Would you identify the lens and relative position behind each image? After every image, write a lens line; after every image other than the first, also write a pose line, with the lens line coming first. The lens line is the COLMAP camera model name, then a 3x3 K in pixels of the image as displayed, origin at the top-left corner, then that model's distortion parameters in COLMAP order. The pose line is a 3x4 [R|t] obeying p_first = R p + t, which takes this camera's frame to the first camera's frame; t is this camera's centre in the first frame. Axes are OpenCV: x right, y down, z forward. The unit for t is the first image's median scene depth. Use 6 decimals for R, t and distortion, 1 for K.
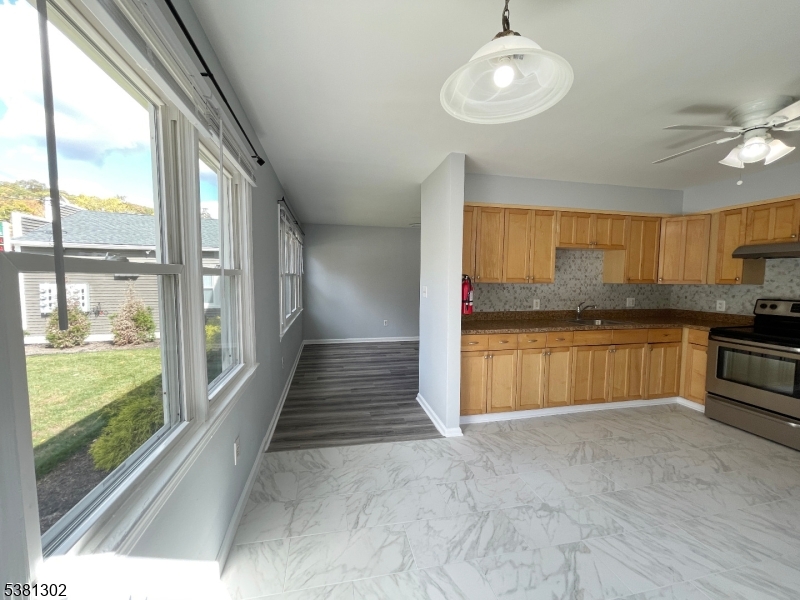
lens RADIAL K [[322.2, 0, 400.0], [0, 322.2, 299.8], [0, 0, 1]] dist [0.002340, -0.000929]
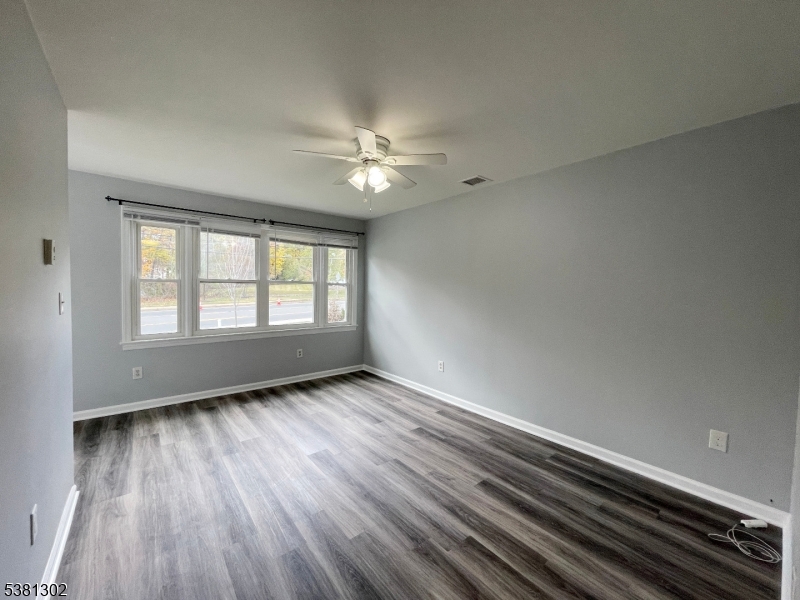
lens RADIAL K [[322.2, 0, 396.2], [0, 322.2, 302.2], [0, 0, 1]] dist [0.002340, -0.000929]
pose [[0.461258, 0.043095, -0.886219, 0.904237], [-0.079971, 0.996774, 0.006848, -0.090284], [0.883654, 0.067713, 0.463217, 1.361764]]
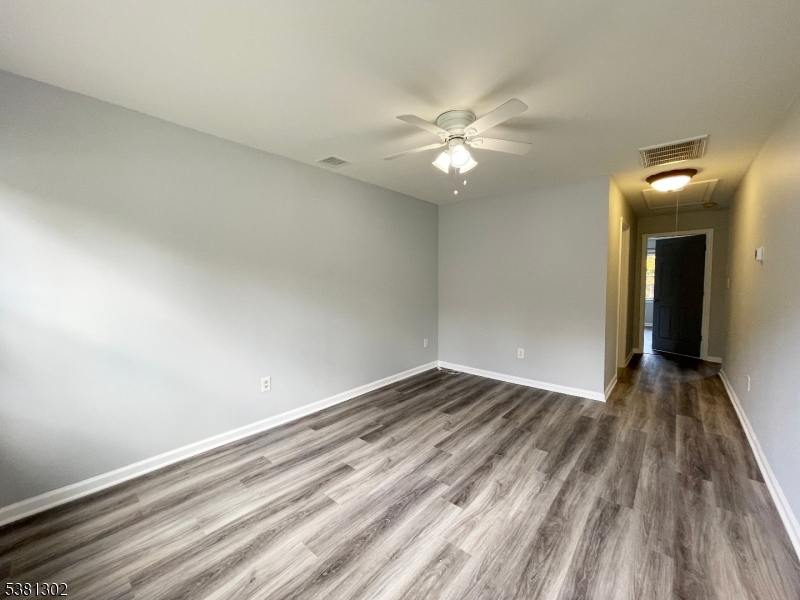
lens RADIAL K [[322.2, 0, 397.1], [0, 322.2, 300.3], [0, 0, 1]] dist [0.002340, -0.000929]
pose [[0.797582, -0.046998, 0.601377, -0.326605], [0.052358, 0.998591, 0.008599, -0.072720], [-0.600934, 0.024629, 0.798919, 1.163046]]
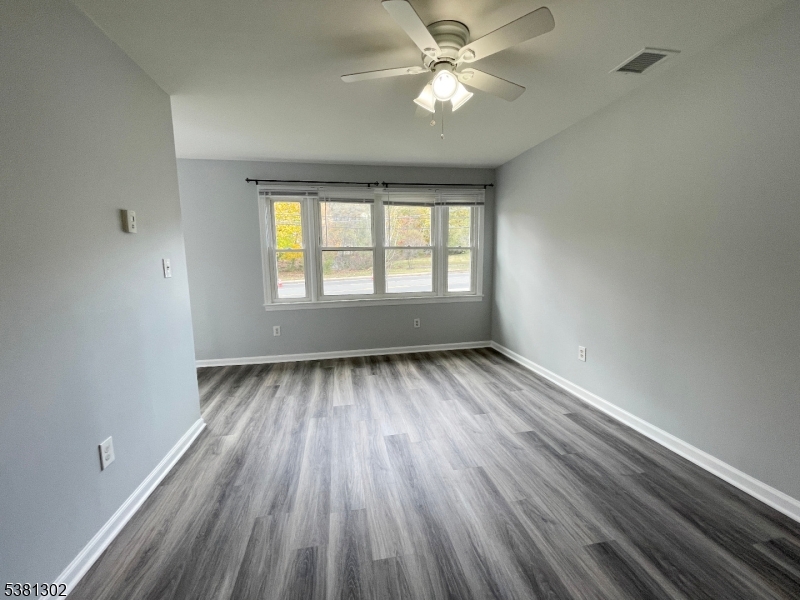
lens RADIAL K [[322.2, 0, 397.2], [0, 322.2, 301.4], [0, 0, 1]] dist [0.002340, -0.000929]
pose [[-0.019471, 0.129918, -0.991333, 0.787147], [-0.057404, 0.989741, 0.130837, -0.083893], [0.998161, 0.059454, -0.011813, 1.585504]]
